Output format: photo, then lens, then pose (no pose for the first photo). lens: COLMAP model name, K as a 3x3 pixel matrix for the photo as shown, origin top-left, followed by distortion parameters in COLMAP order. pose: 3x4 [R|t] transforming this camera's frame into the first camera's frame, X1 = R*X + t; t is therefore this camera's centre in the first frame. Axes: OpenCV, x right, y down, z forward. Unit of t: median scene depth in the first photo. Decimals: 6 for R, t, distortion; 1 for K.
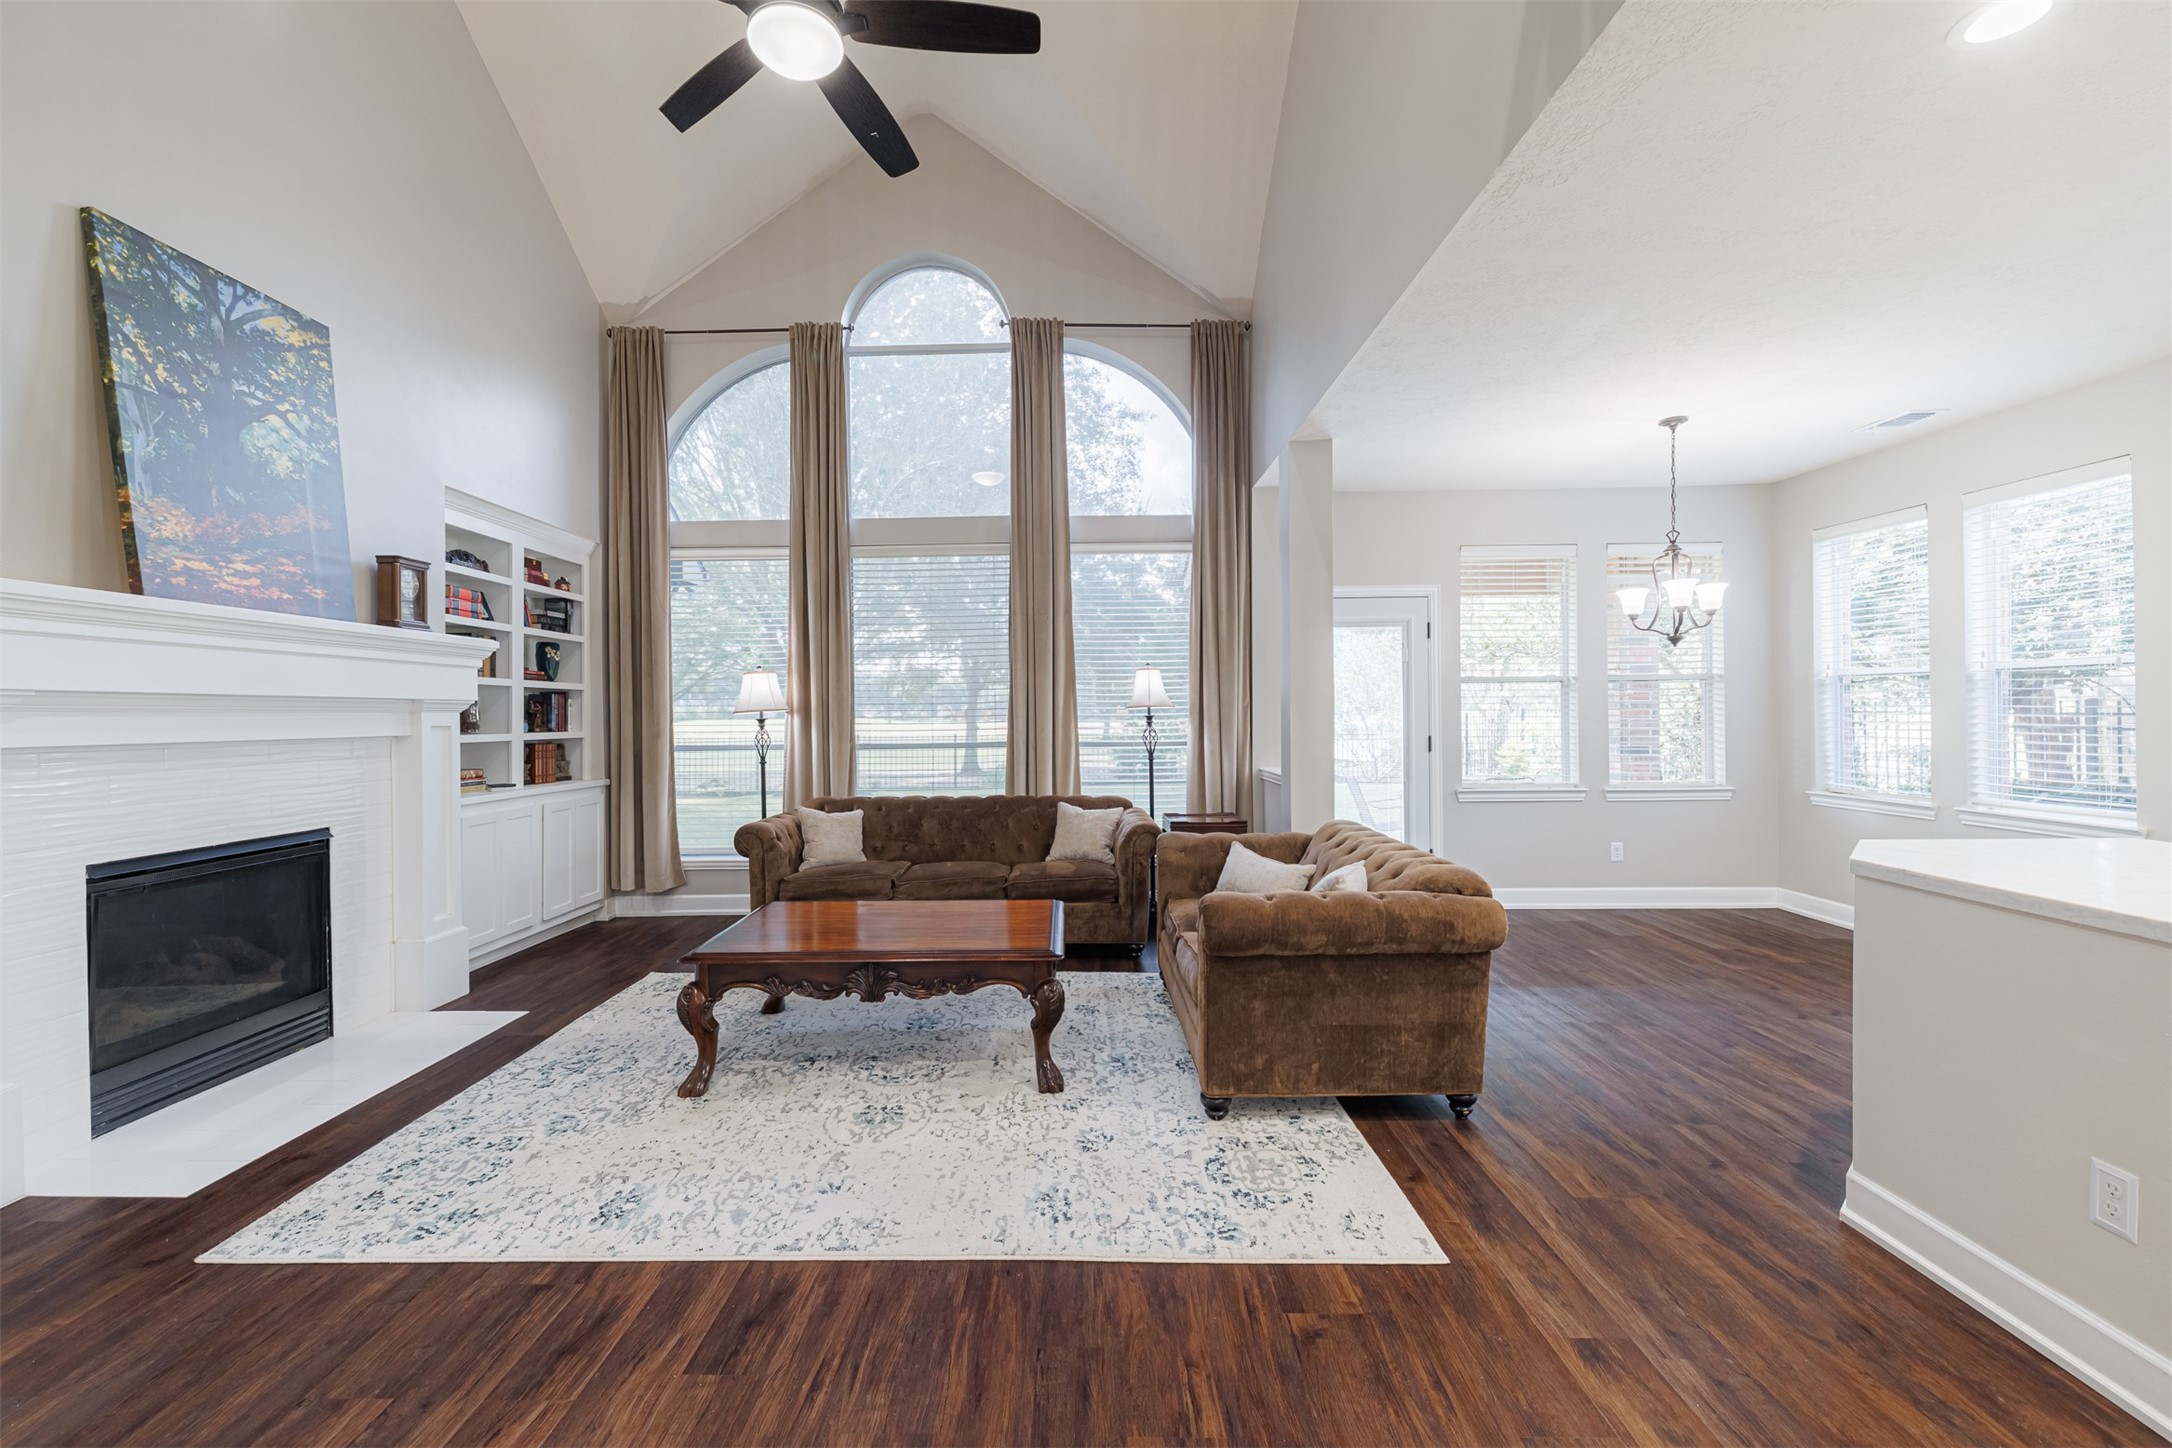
lens RADIAL K [[924.8, 0, 1073.2], [0, 924.8, 712.1], [0, 0, 1]] dist [0.002185, -0.000621]
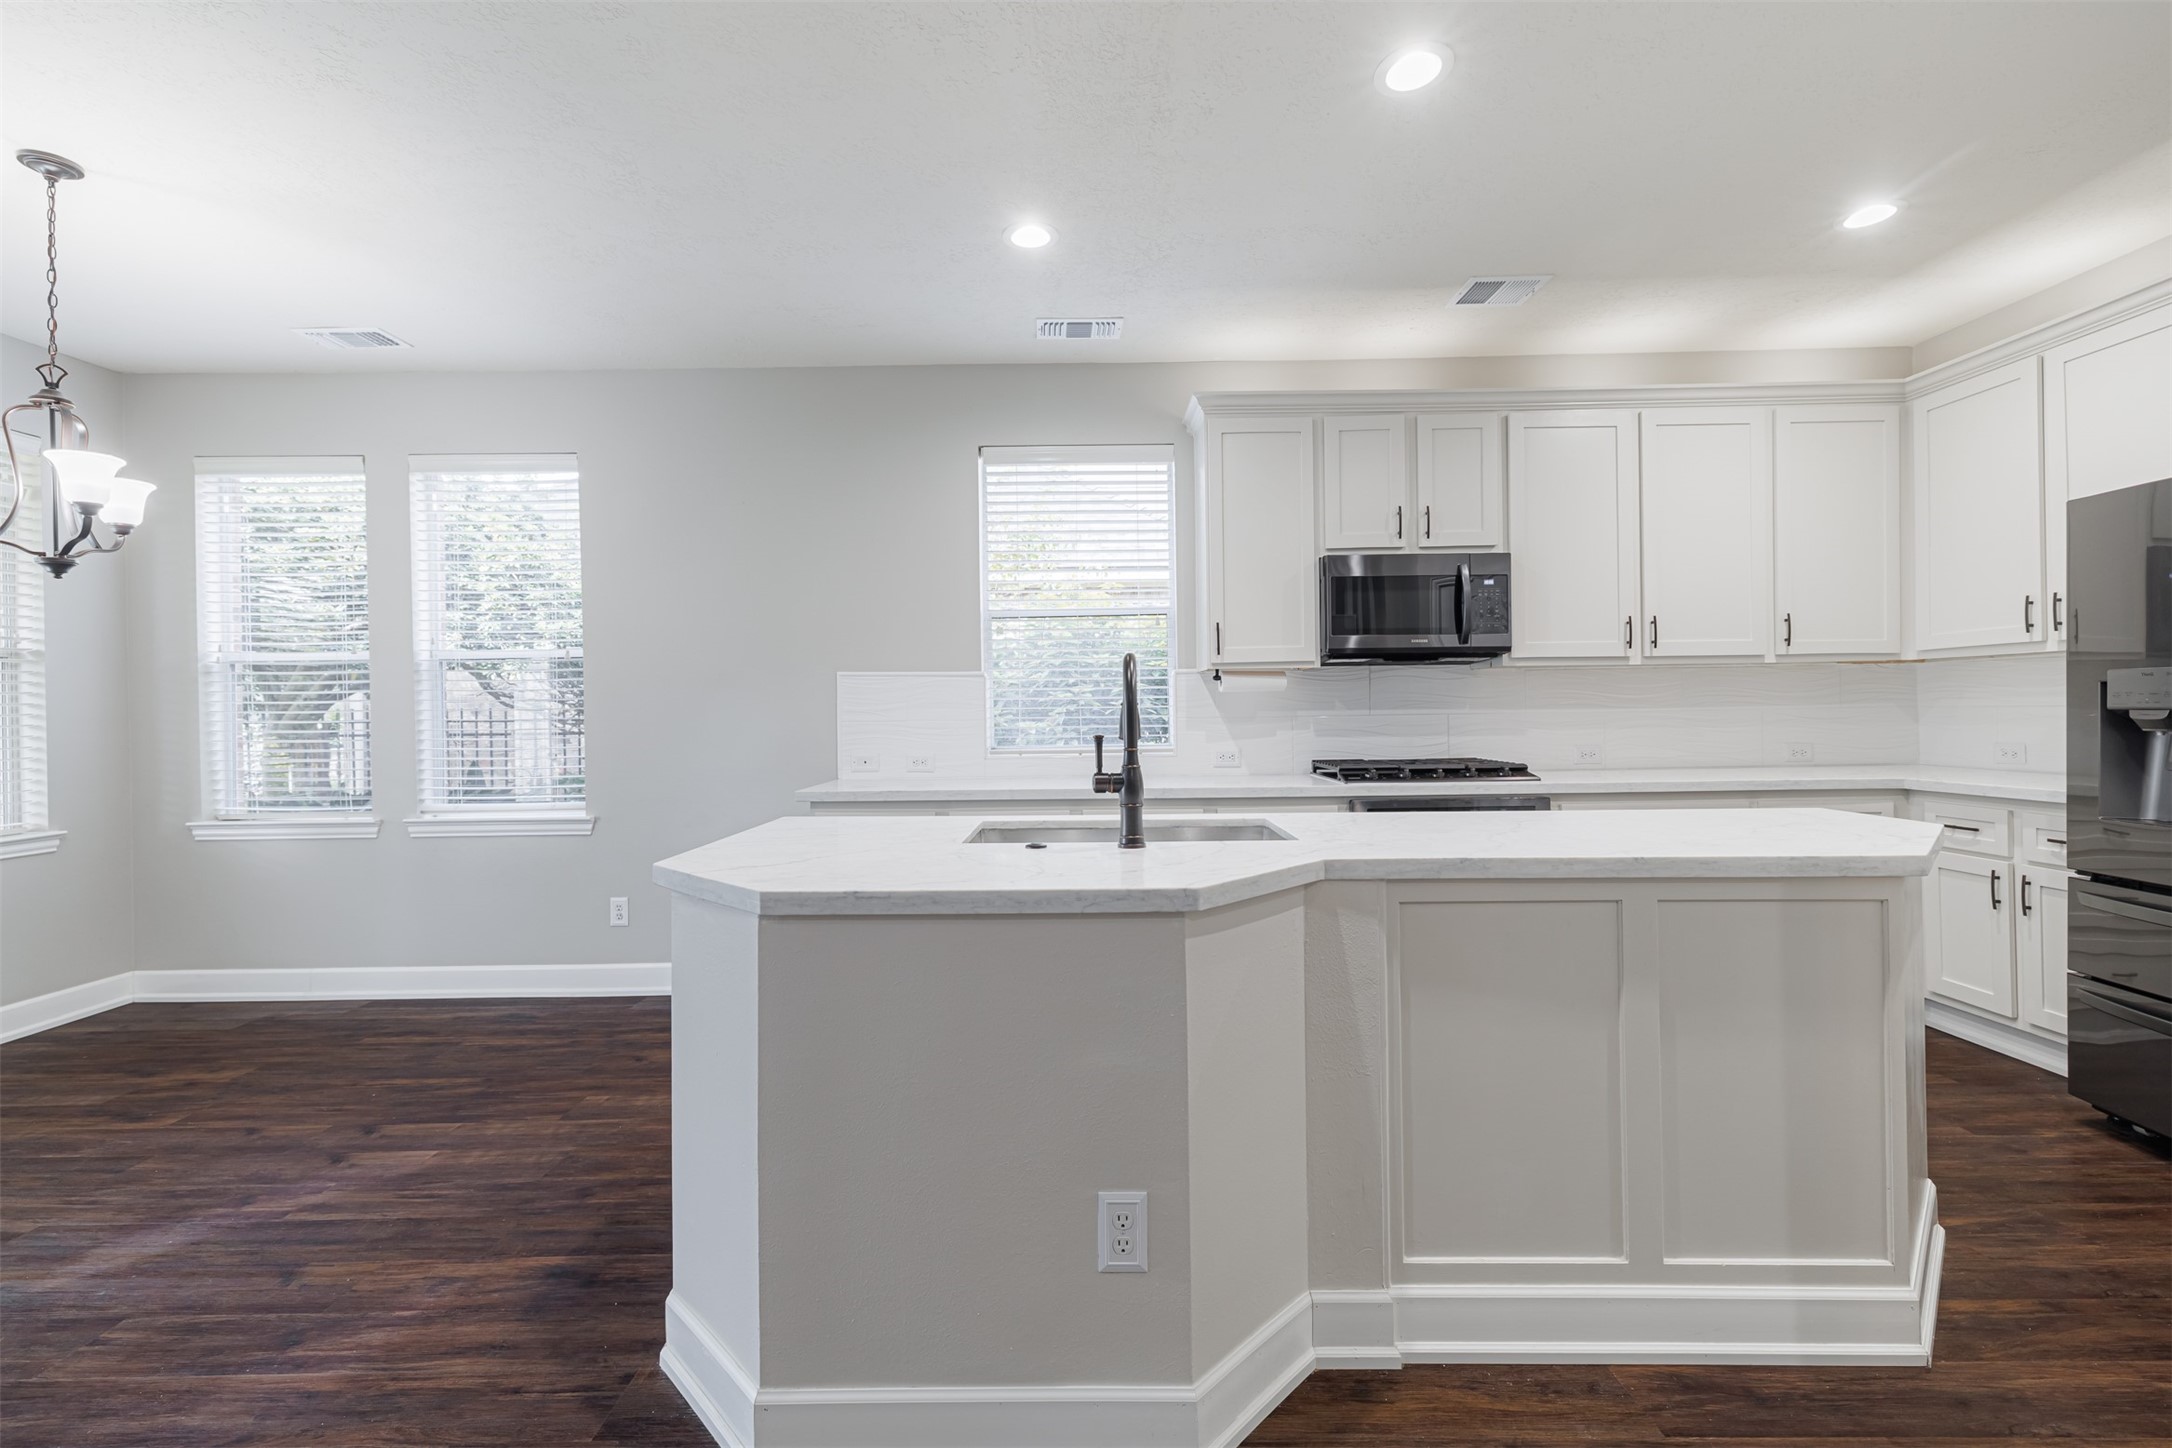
lens RADIAL K [[924.8, 0, 1077.9], [0, 924.8, 700.7], [0, 0, 1]] dist [0.002185, -0.000621]
pose [[-0.001848, 0.016590, 0.999861, 0.122048], [0.019476, 0.999673, -0.016551, 0.025109], [-0.999809, 0.019442, -0.002171, 0.464072]]
